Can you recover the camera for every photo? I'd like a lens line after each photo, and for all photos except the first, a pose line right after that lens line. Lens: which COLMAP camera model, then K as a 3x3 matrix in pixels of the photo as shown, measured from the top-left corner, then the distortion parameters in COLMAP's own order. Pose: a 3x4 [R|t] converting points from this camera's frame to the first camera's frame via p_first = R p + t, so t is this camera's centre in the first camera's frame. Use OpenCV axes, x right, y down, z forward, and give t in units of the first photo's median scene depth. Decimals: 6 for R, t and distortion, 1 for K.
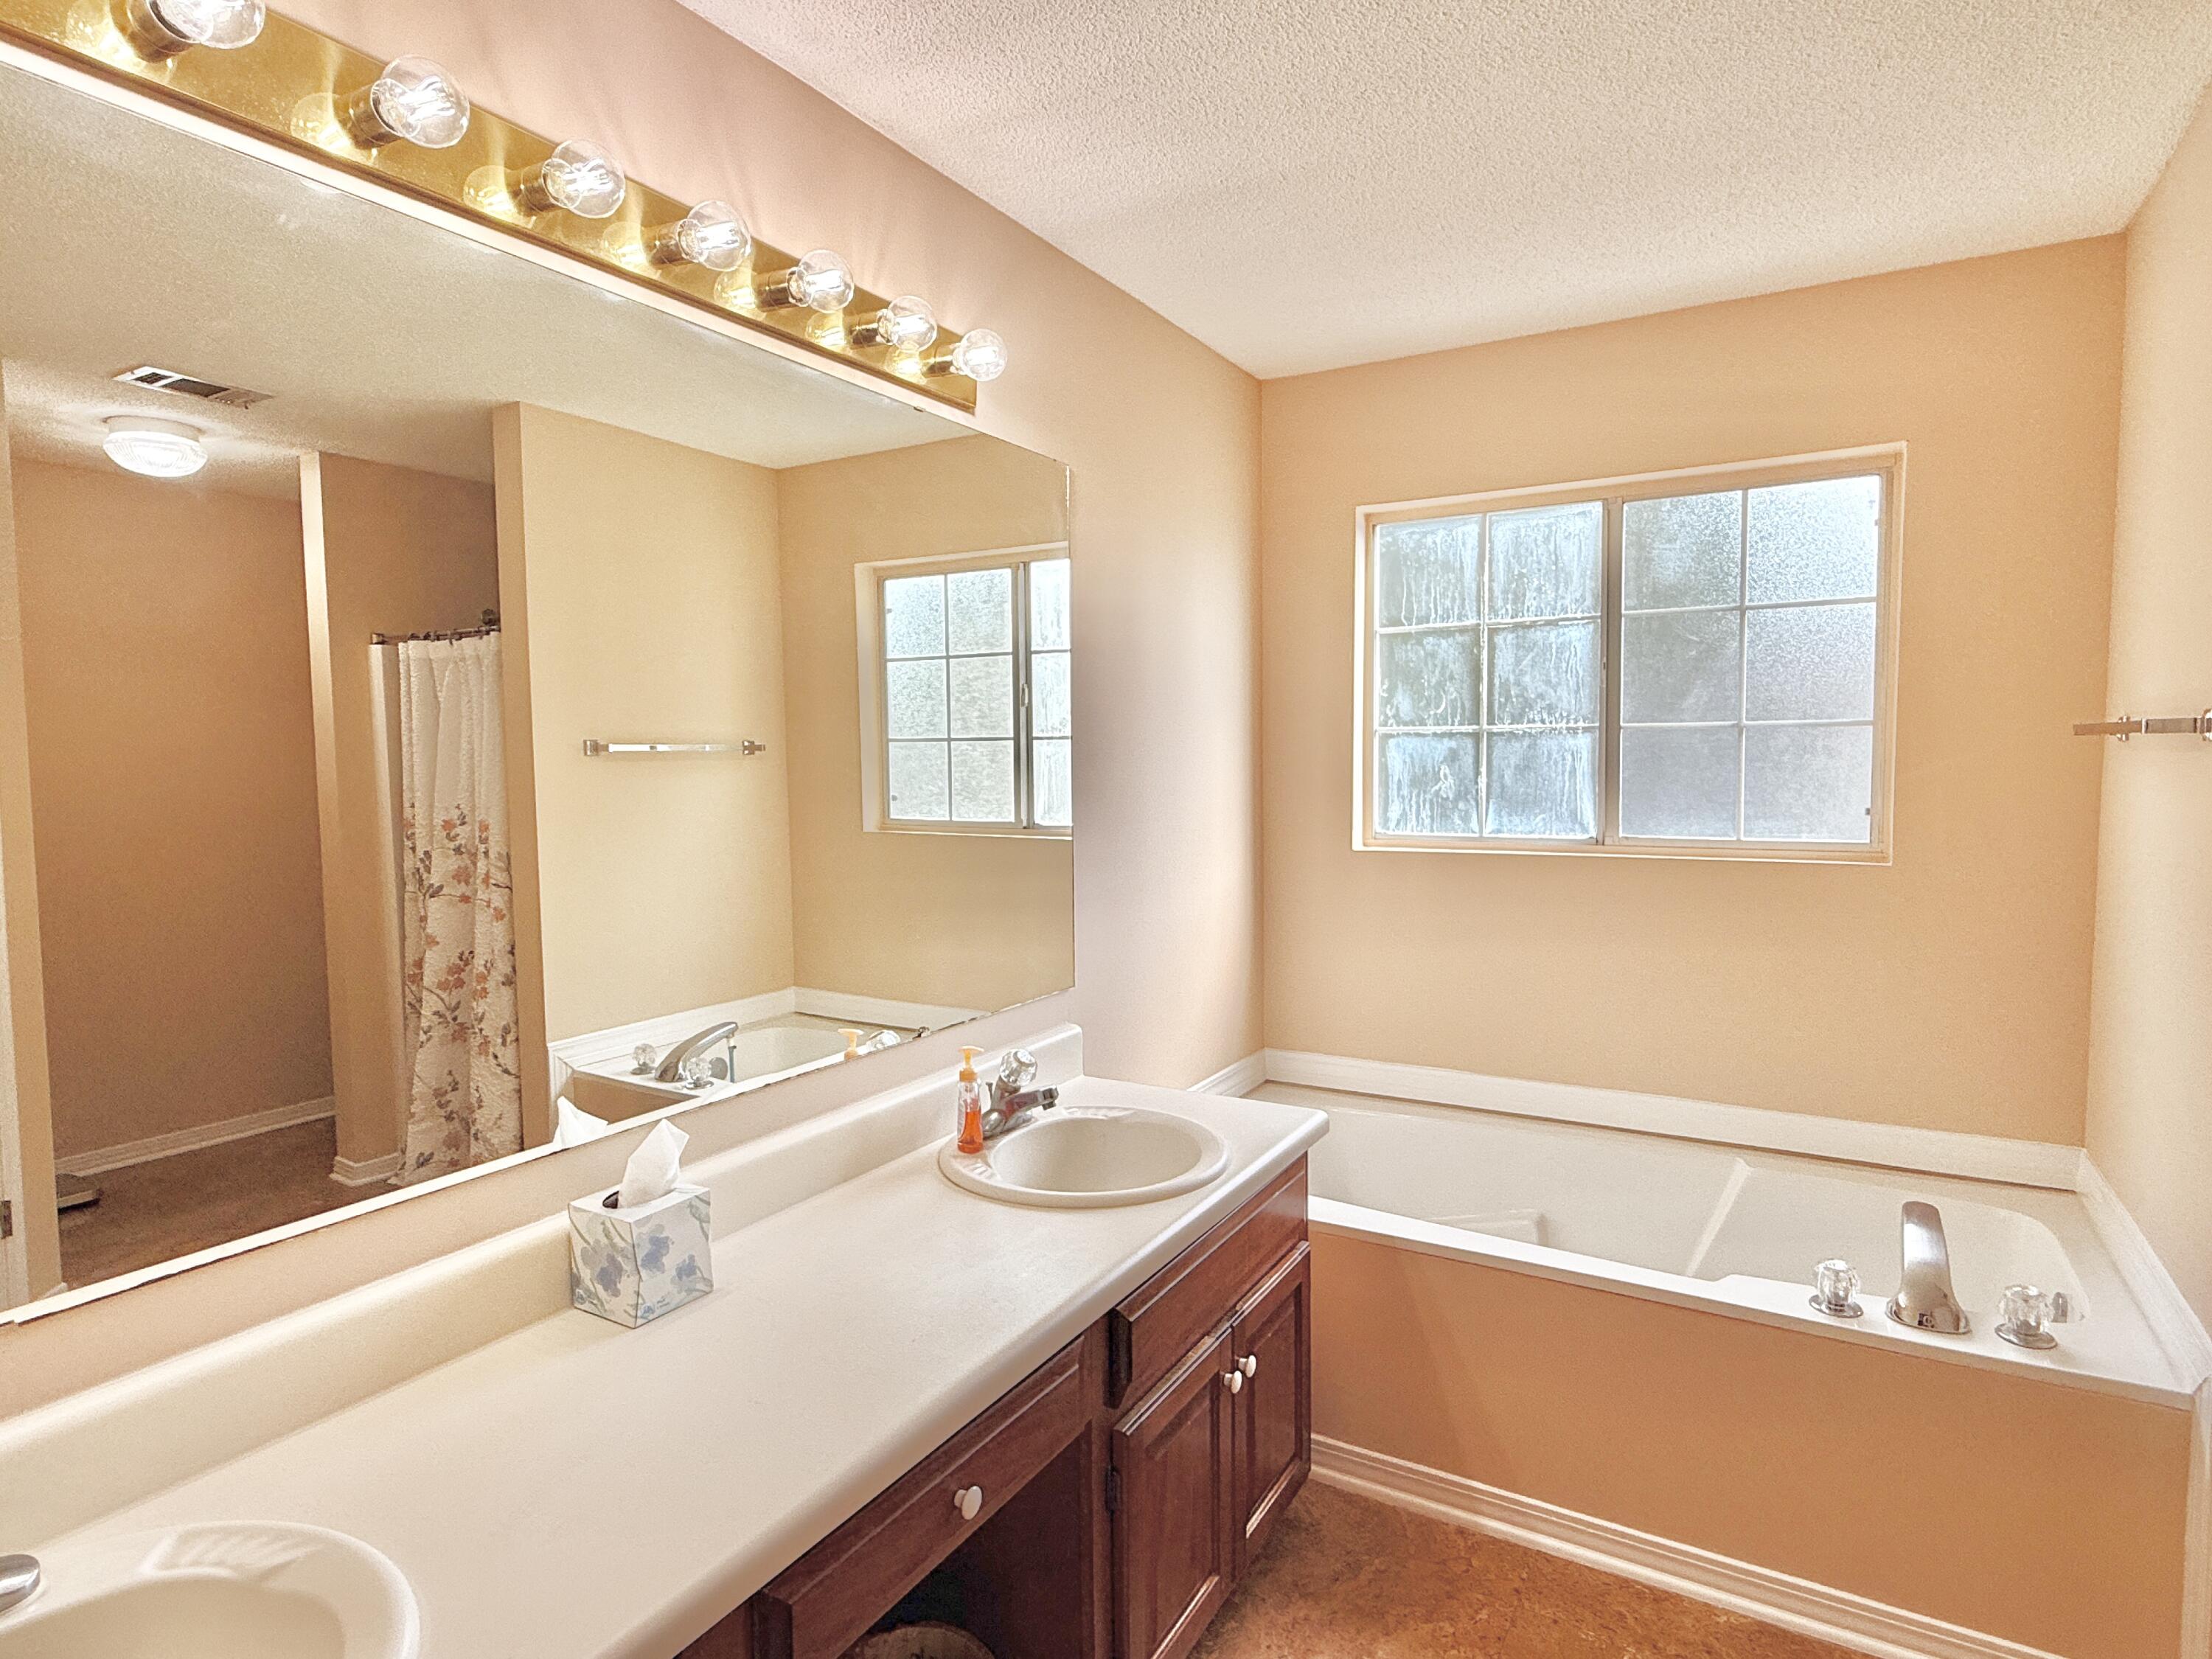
lens RADIAL K [[1201.5, 0, 1107.3], [0, 1201.5, 830.0], [0, 0, 1]] dist [0.000256, -0.000674]
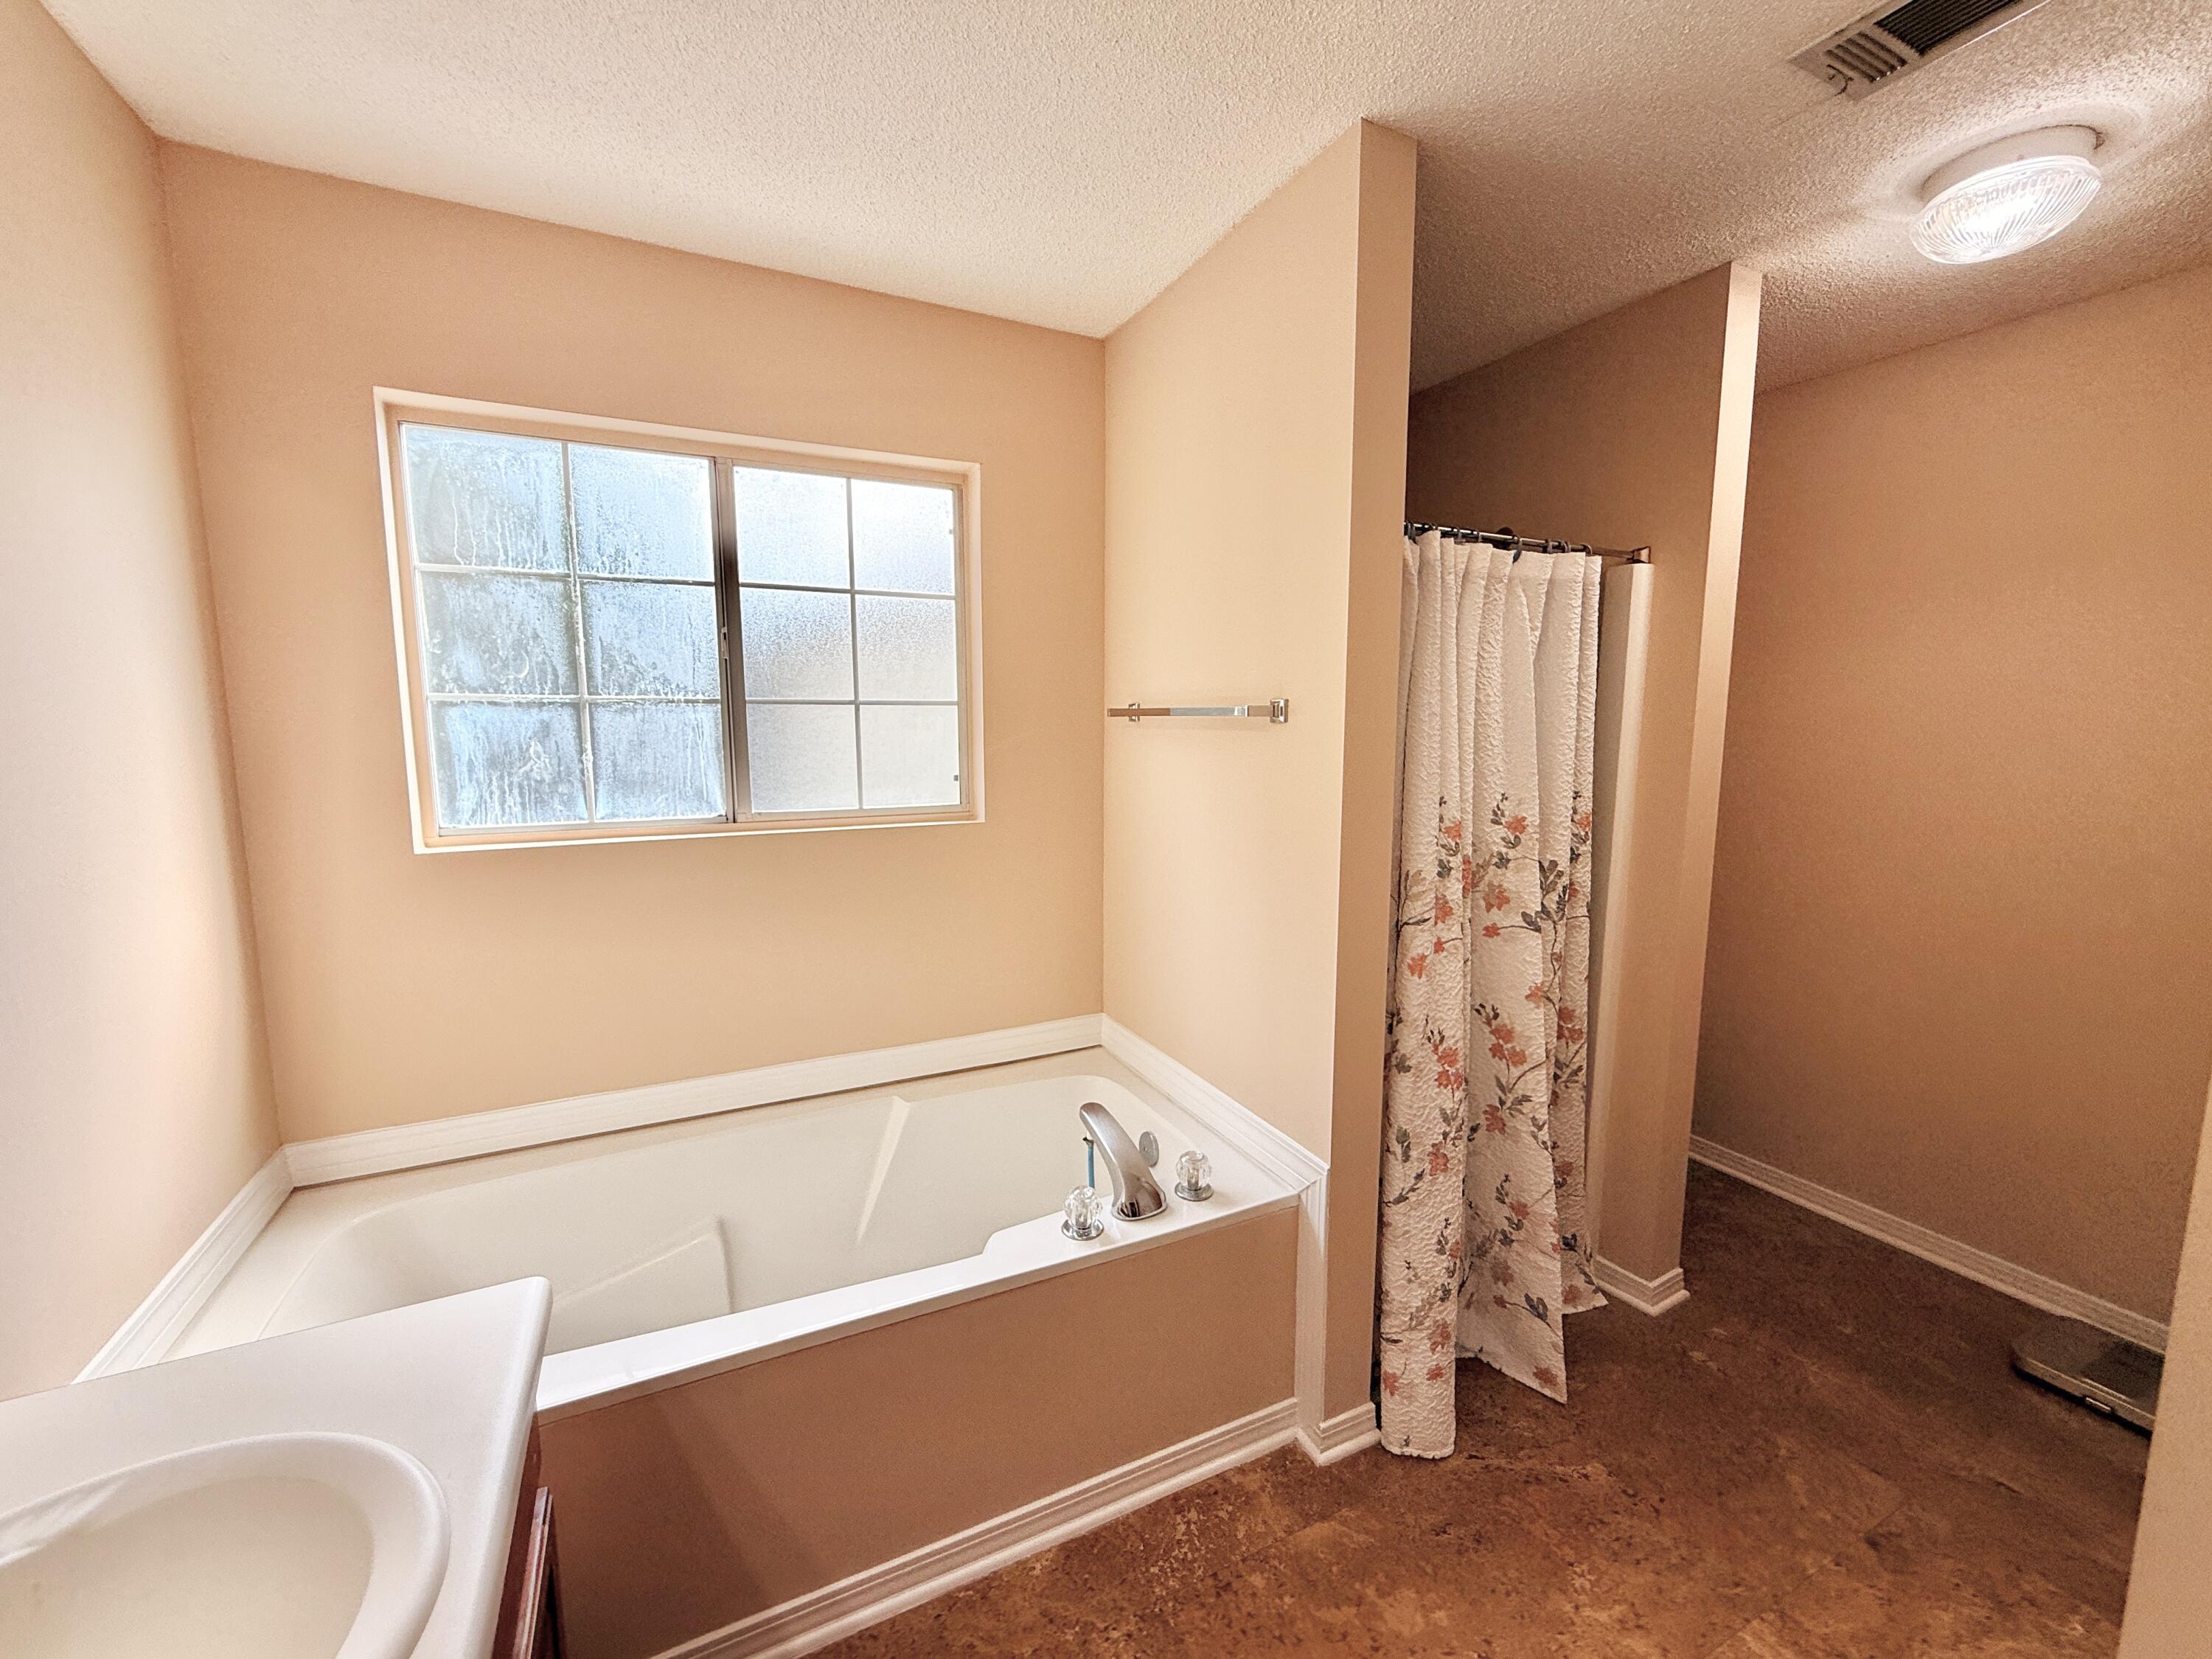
lens RADIAL K [[886.4, 0, 1096.9], [0, 886.4, 827.9], [0, 0, 1]] dist [-0.002184, 0.000314]
pose [[0.547708, -0.095482, 0.831204, -0.023220], [0.044898, 0.995390, 0.084758, -0.029171], [-0.835464, -0.009103, 0.549469, 0.339939]]
